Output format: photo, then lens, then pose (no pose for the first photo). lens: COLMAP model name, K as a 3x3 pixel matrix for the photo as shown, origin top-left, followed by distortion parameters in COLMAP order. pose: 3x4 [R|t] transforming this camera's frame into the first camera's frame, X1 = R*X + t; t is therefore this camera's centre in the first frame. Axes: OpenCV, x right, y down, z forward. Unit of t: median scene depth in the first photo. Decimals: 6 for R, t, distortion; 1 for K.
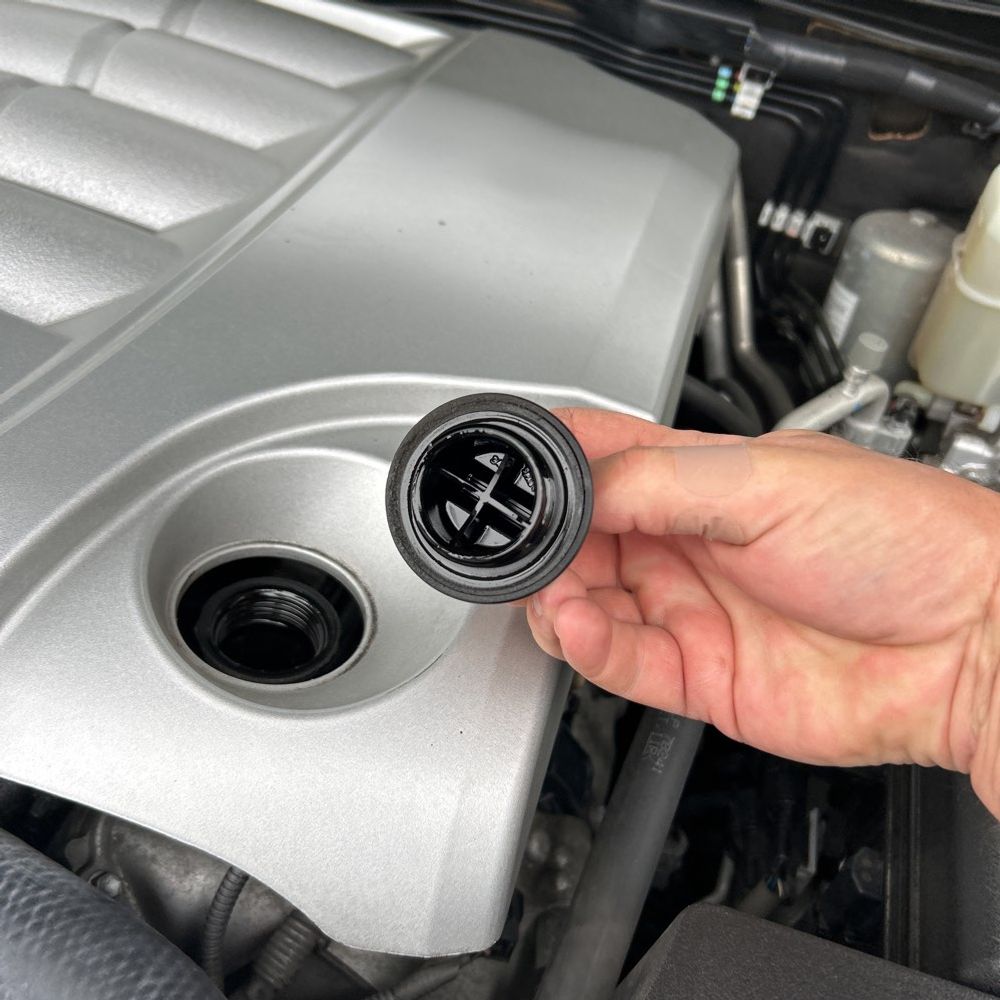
lens RADIAL K [[1019.1, 0, 500.0], [0, 1019.1, 500.0], [0, 0, 1]] dist [0.062703, -0.106615]
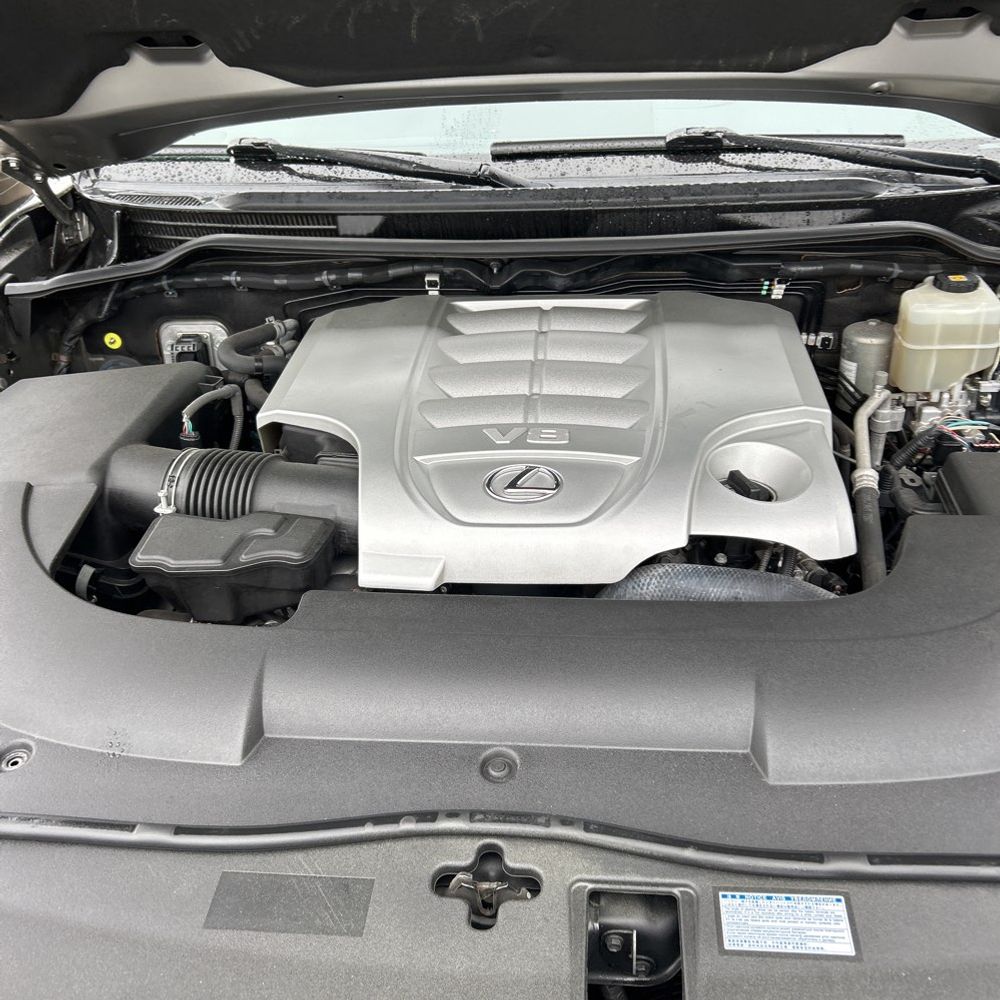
lens RADIAL K [[1019.1, 0, 500.0], [0, 1019.1, 500.0], [0, 0, 1]] dist [0.062703, -0.106615]
pose [[0.963159, -0.258536, 0.074058, -0.607333], [0.267414, 0.949925, -0.161654, 0.223913], [-0.028556, 0.175502, 0.984065, -1.048246]]
